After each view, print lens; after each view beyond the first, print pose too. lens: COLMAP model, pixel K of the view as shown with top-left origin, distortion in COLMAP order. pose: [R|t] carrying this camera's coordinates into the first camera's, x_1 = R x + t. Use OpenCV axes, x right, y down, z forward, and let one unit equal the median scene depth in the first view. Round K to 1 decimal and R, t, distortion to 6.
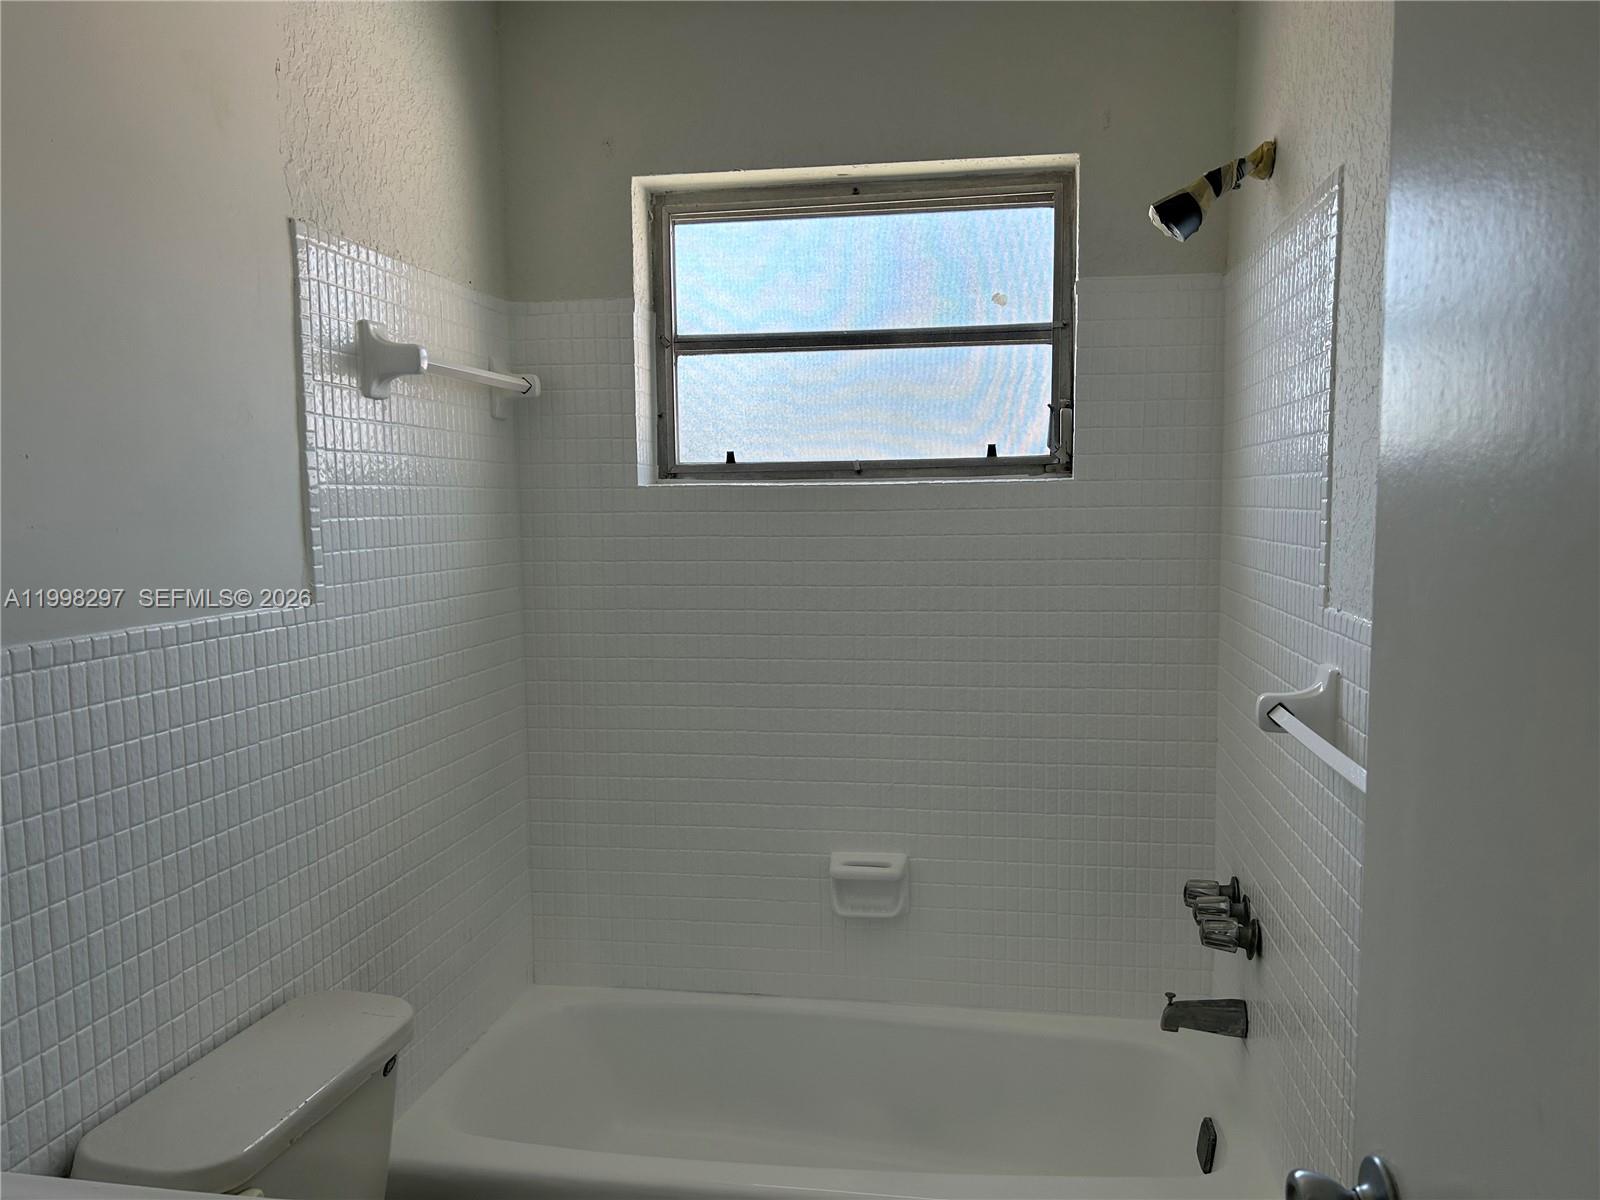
lens RADIAL K [[1203.0, 0, 804.1], [0, 1203.0, 612.7], [0, 0, 1]] dist [0.047925, -0.060612]
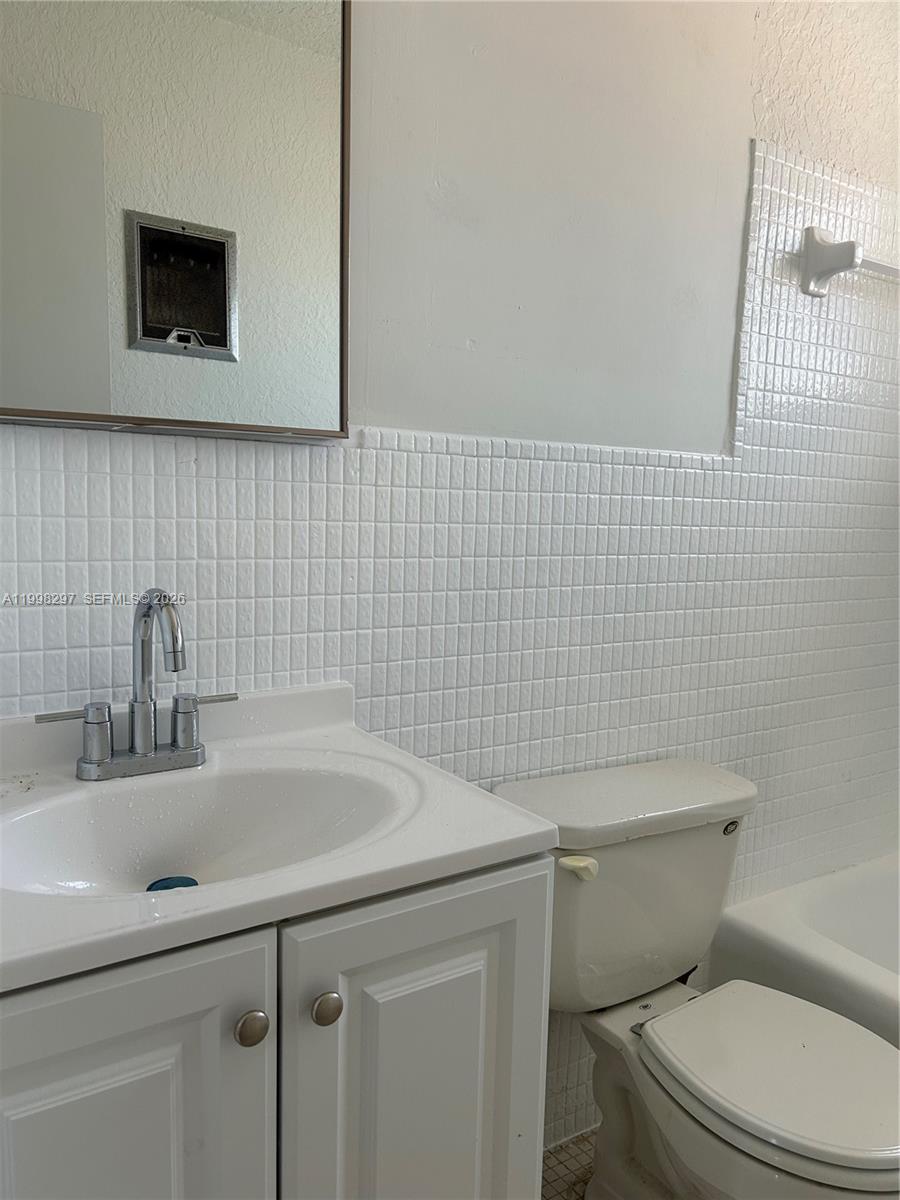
lens RADIAL K [[902.3, 0, 449.8], [0, 902.3, 610.5], [0, 0, 1]] dist [0.047925, -0.060612]
pose [[0.686161, 0.125544, -0.716534, 0.075985], [-0.108175, 0.991653, 0.070159, 0.100994], [0.719361, 0.029371, 0.694015, 0.128174]]
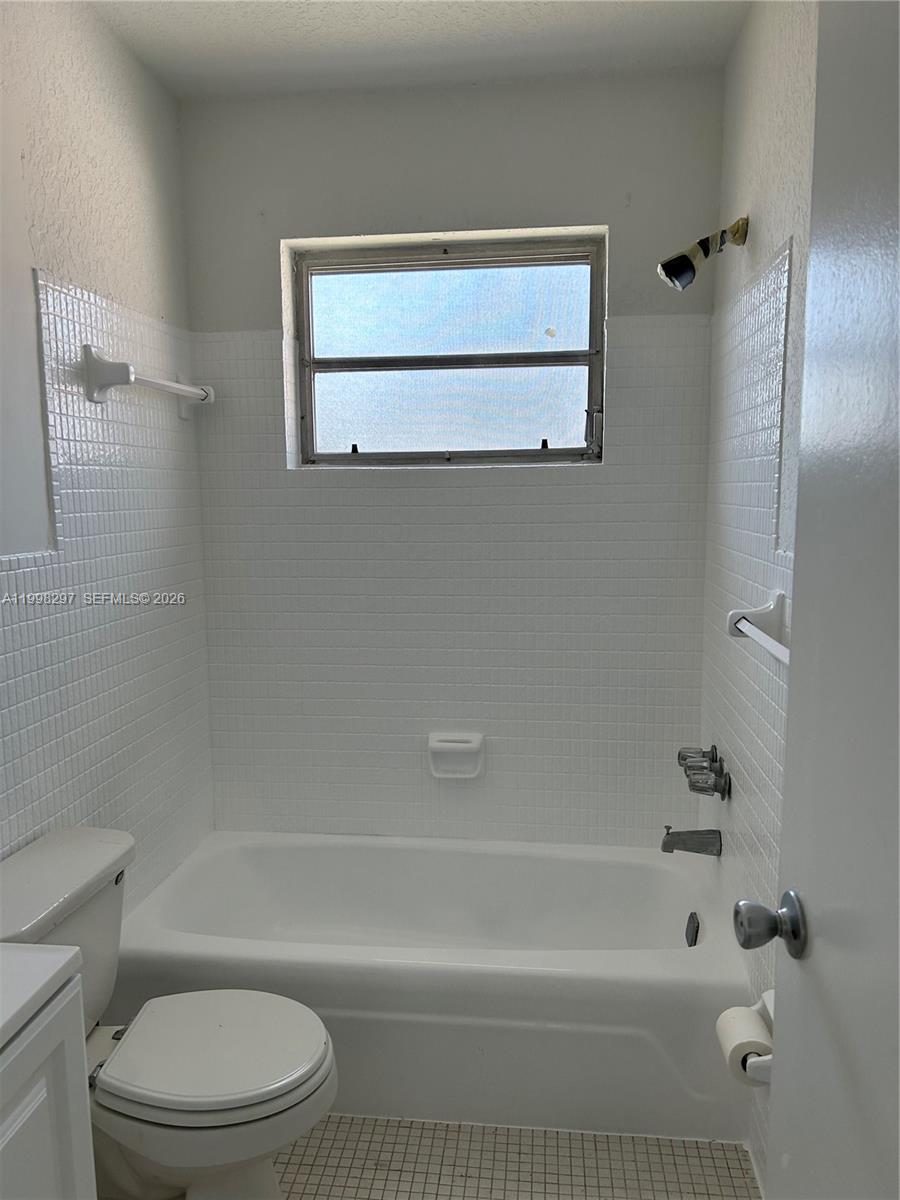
lens RADIAL K [[902.3, 0, 431.9], [0, 902.3, 612.0], [0, 0, 1]] dist [0.047925, -0.060612]
pose [[0.999506, -0.004212, 0.031133, -0.007395], [0.002882, 0.999086, 0.042659, 0.016468], [-0.031284, -0.042548, 0.998604, -0.046742]]
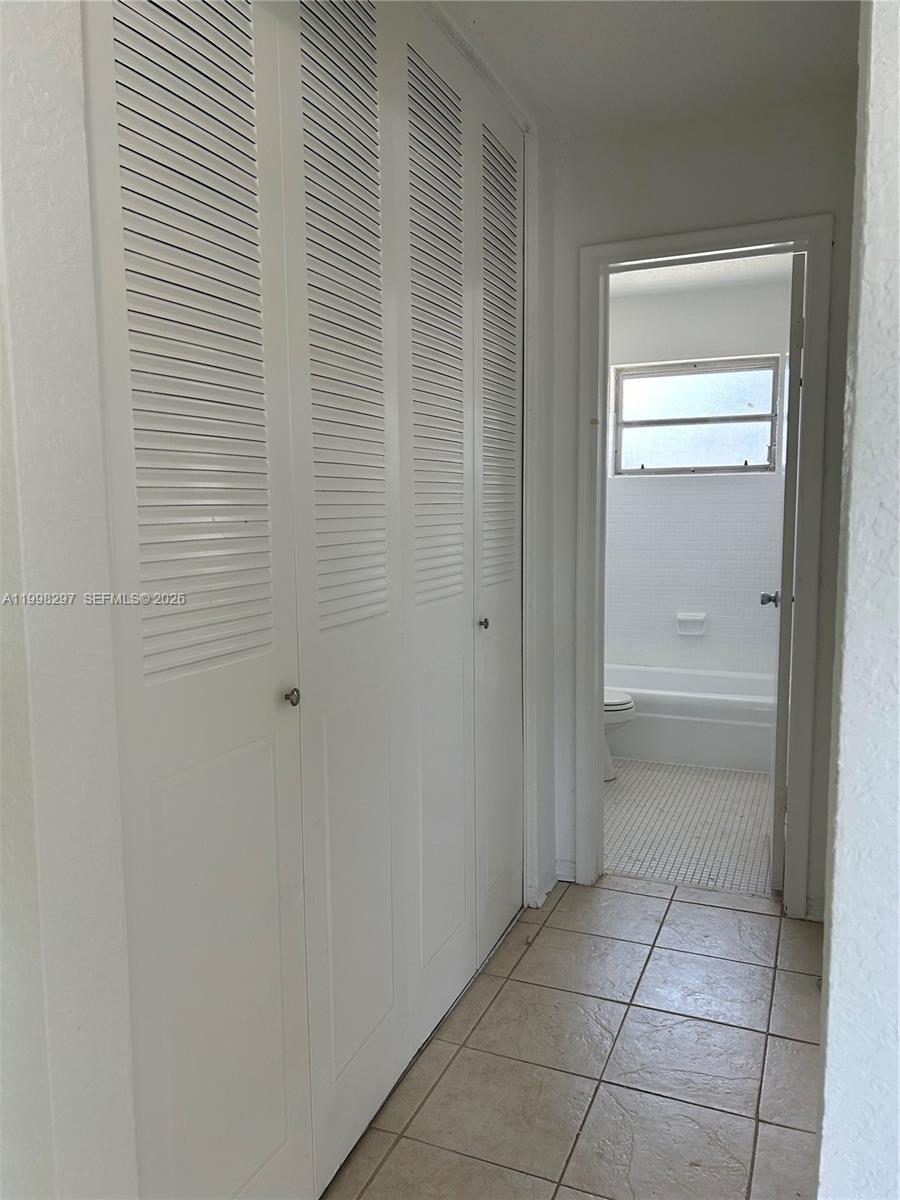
lens RADIAL K [[902.3, 0, 426.7], [0, 902.3, 603.3], [0, 0, 1]] dist [0.047925, -0.060612]
pose [[0.967456, 0.026276, -0.251672, -0.014290], [-0.020519, 0.999465, 0.025473, 0.165843], [0.252207, -0.019480, 0.967477, -1.336036]]
